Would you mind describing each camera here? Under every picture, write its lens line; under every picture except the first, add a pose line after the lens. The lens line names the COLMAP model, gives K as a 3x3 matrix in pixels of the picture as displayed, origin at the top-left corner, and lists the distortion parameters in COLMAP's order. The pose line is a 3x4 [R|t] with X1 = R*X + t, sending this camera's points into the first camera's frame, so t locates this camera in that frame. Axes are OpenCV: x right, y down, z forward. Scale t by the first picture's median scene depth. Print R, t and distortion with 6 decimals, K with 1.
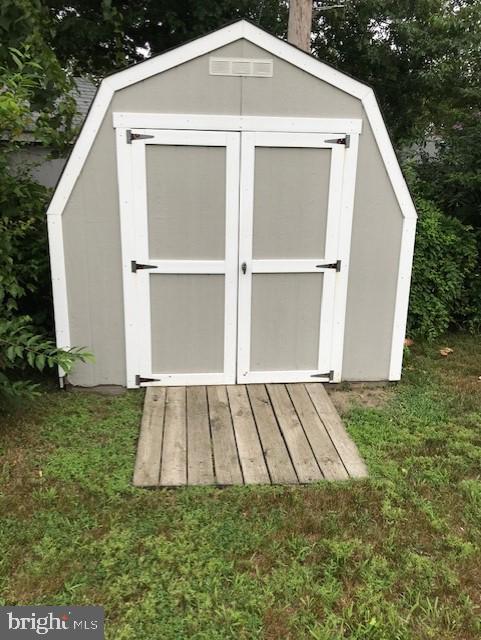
lens RADIAL K [[511.3, 0, 240.5], [0, 511.3, 320.0], [0, 0, 1]] dist [0.006494, 0.004527]
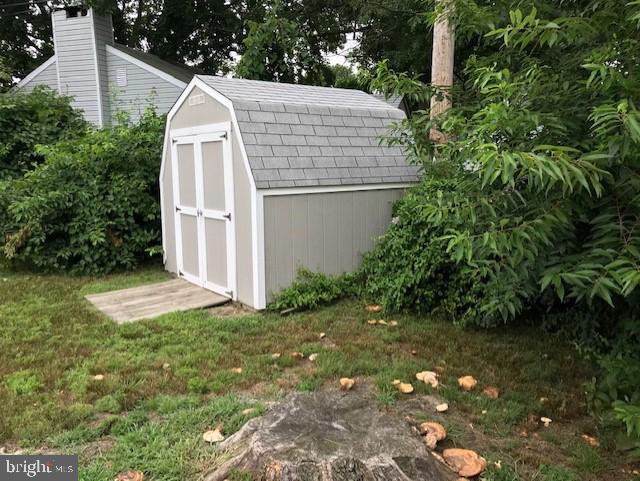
lens RADIAL K [[511.3, 0, 320.0], [0, 511.3, 240.5], [0, 0, 1]] dist [0.006494, 0.004527]
pose [[0.530727, 0.103862, -0.841155, 1.628515], [-0.223733, 0.974428, -0.020846, -0.068882], [0.817480, 0.199257, 0.540392, 0.442789]]
